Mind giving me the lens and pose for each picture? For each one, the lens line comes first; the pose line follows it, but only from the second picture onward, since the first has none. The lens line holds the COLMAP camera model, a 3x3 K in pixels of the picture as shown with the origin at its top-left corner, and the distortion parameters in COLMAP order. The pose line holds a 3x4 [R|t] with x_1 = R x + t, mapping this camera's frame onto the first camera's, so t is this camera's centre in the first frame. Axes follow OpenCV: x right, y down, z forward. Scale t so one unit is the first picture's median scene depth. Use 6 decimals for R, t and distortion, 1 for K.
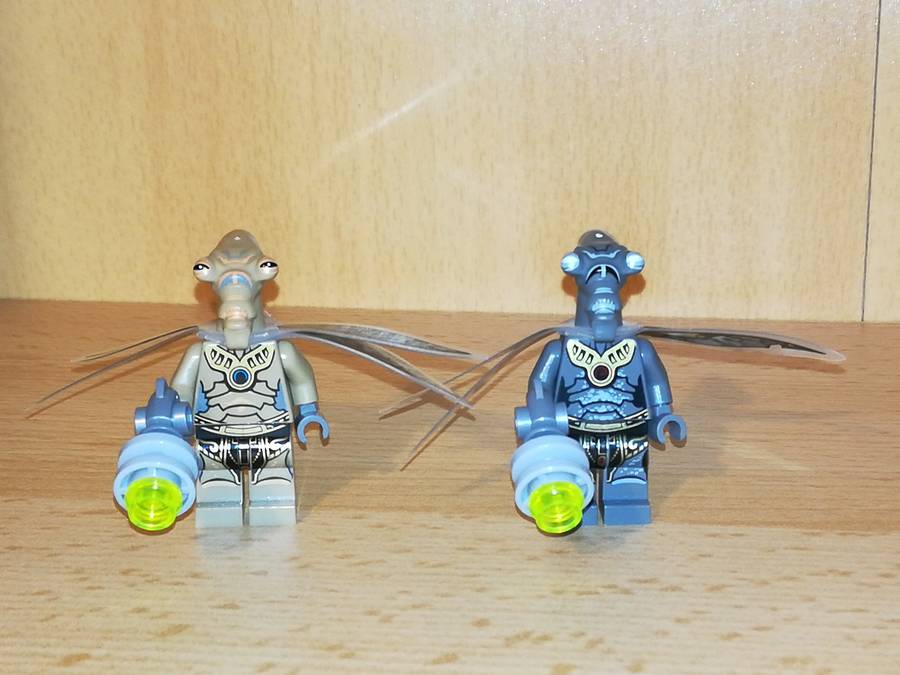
lens RADIAL K [[1717.3, 0, 450.0], [0, 1717.3, 337.5], [0, 0, 1]] dist [0.119320, -0.252149]
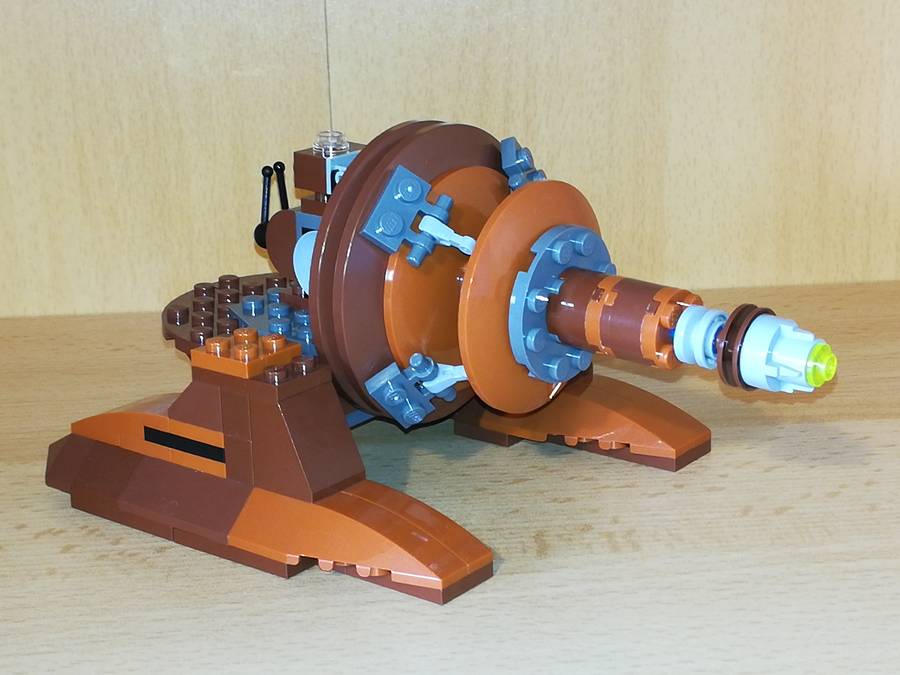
lens RADIAL K [[1717.3, 0, 450.0], [0, 1717.3, 337.5], [0, 0, 1]] dist [0.119320, -0.252149]
pose [[0.983117, -0.070750, 0.168747, 0.138731], [0.067631, 0.997418, 0.024166, -0.014971], [-0.170021, -0.012345, 0.985363, -0.565656]]
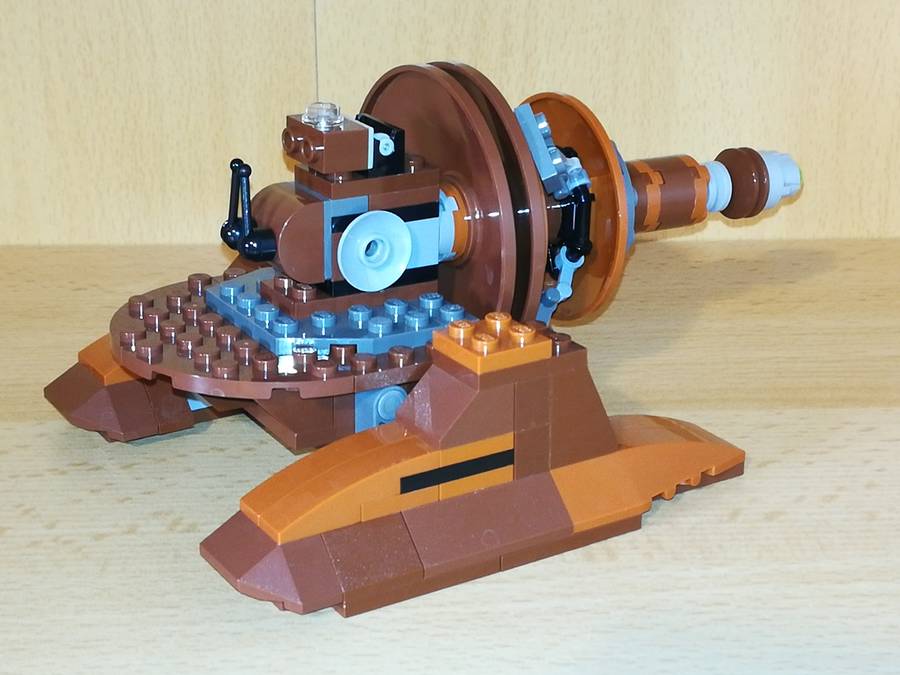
lens RADIAL K [[1717.3, 0, 450.0], [0, 1717.3, 337.5], [0, 0, 1]] dist [0.119320, -0.252149]
pose [[0.986961, -0.047501, 0.153794, 0.200856], [0.033051, 0.994911, 0.095188, -0.089976], [-0.157532, -0.088864, 0.983507, -0.451102]]
